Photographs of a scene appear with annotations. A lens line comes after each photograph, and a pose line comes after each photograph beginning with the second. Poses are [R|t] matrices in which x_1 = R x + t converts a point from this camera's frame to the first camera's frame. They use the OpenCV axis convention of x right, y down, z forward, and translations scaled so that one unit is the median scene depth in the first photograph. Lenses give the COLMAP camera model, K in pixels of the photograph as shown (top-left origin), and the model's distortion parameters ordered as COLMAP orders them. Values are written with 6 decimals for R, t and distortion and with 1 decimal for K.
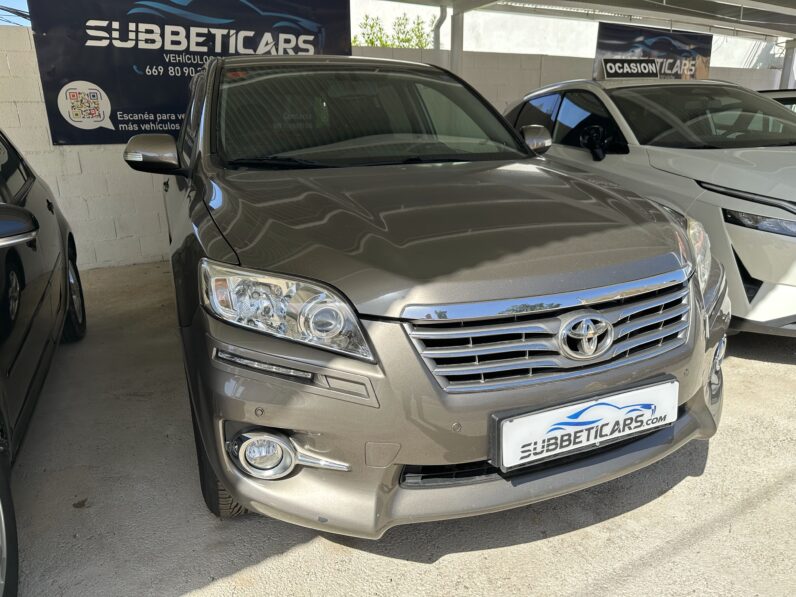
lens RADIAL K [[560.4, 0, 402.0], [0, 560.4, 297.5], [0, 0, 1]] dist [0.053856, -0.074833]
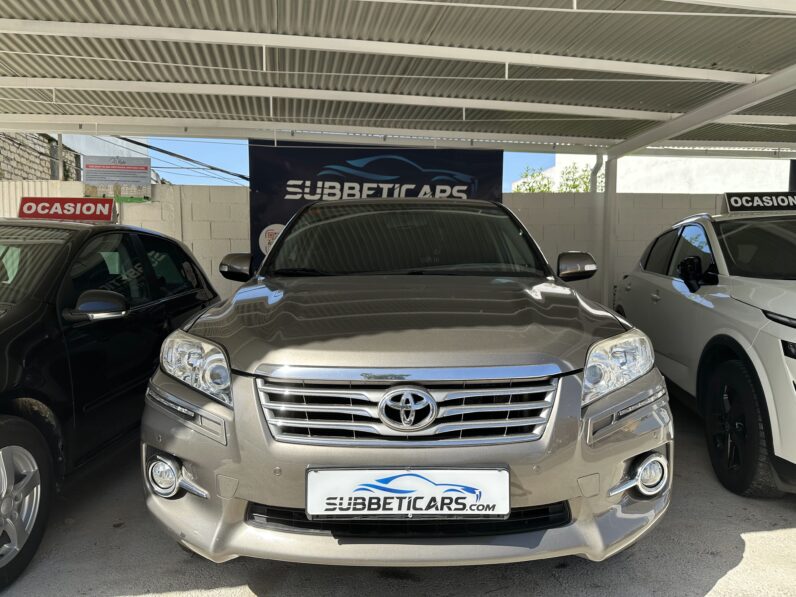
lens RADIAL K [[560.4, 0, 402.0], [0, 560.4, 297.5], [0, 0, 1]] dist [0.053856, -0.074833]
pose [[0.922349, 0.034702, -0.384796, 0.442148], [-0.127665, 0.967389, -0.218769, 0.059166], [0.364656, 0.250907, 0.896701, -0.034240]]
